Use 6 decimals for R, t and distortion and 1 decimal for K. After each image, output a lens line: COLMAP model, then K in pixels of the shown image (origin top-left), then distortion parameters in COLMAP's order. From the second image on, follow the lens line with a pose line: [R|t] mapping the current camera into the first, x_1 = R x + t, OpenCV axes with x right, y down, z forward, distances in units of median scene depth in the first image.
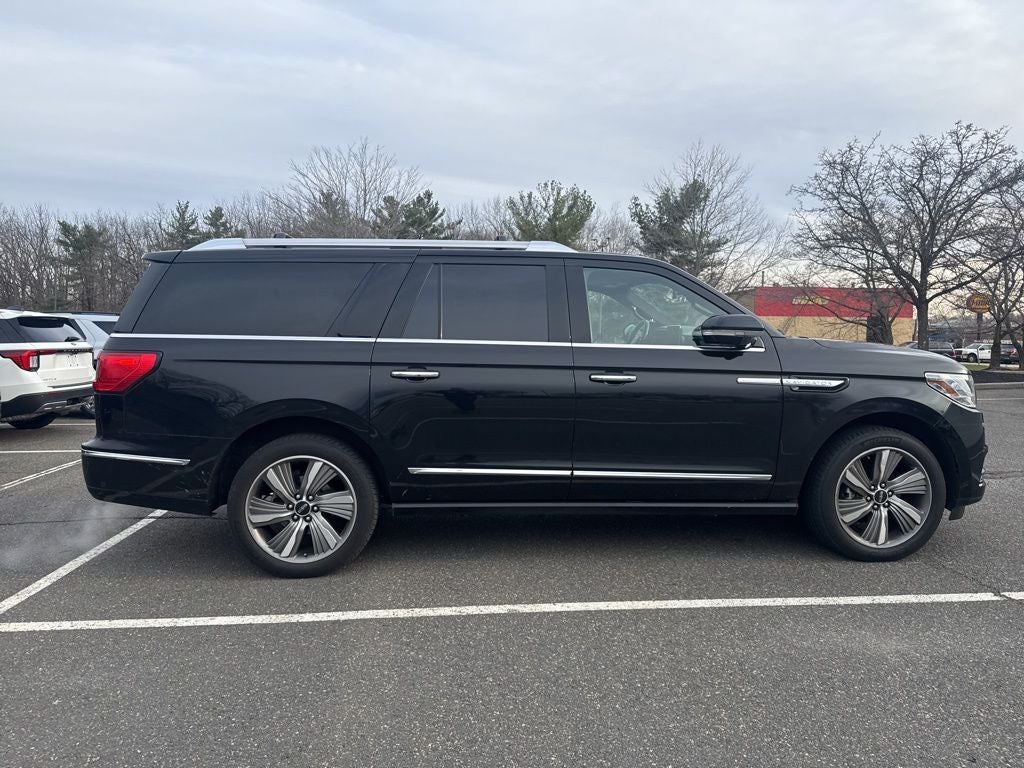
lens RADIAL K [[715.5, 0, 512.0], [0, 715.5, 384.0], [0, 0, 1]] dist [0.065422, -0.084413]
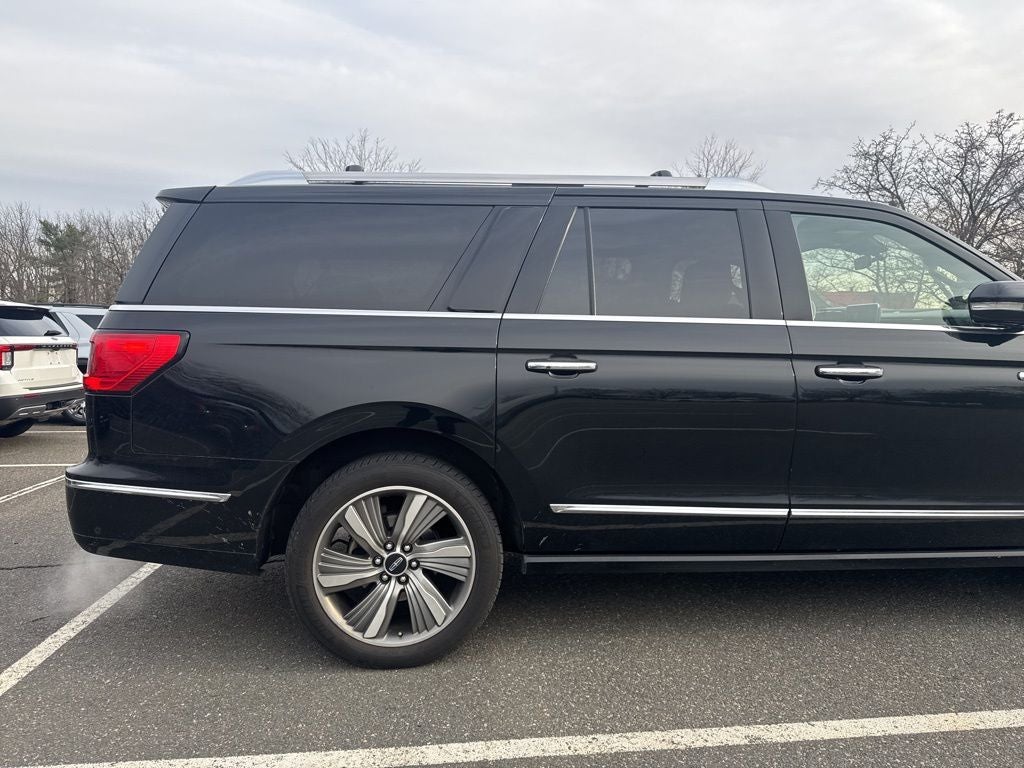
lens RADIAL K [[715.5, 0, 512.0], [0, 715.5, 384.0], [0, 0, 1]] dist [0.065422, -0.084413]
pose [[0.999819, 0.000363, 0.019046, -0.190989], [-0.000251, 0.999983, -0.005867, 0.007564], [-0.019048, 0.005862, 0.999801, 0.316703]]
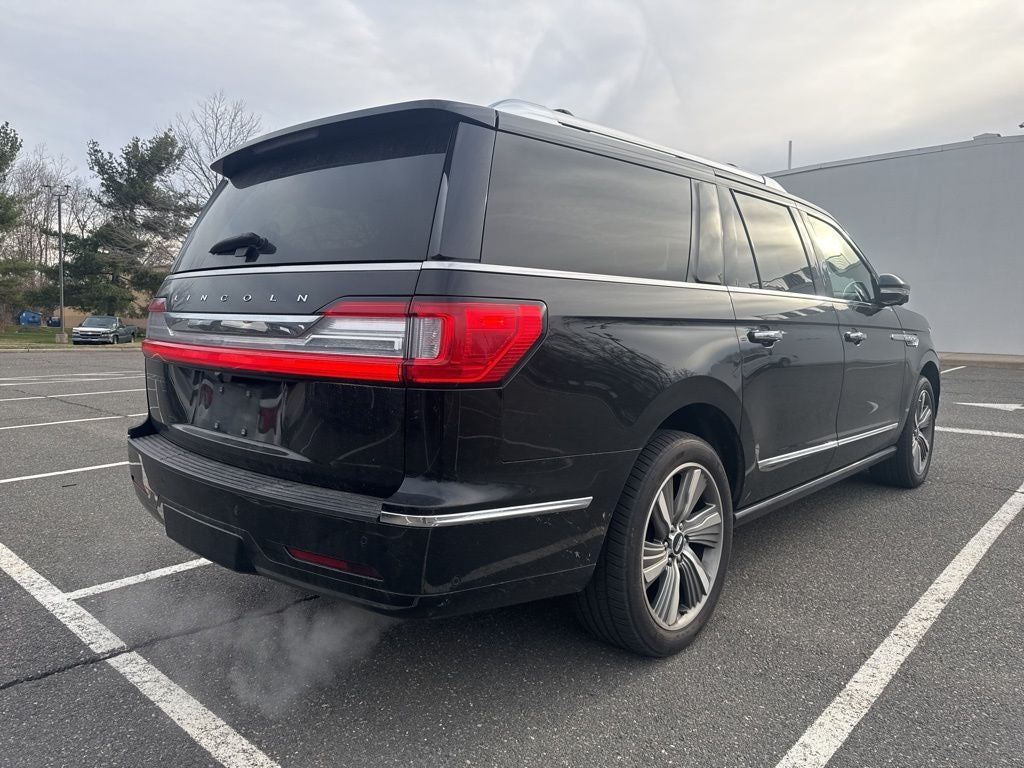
lens RADIAL K [[730.1, 0, 516.6], [0, 730.1, 373.9], [0, 0, 1]] dist [0.008199, -0.002161]
pose [[0.727803, -0.054128, 0.683647, -0.826360], [0.041129, 0.998531, 0.035273, -0.010379], [-0.684552, 0.002446, 0.728960, 0.604350]]
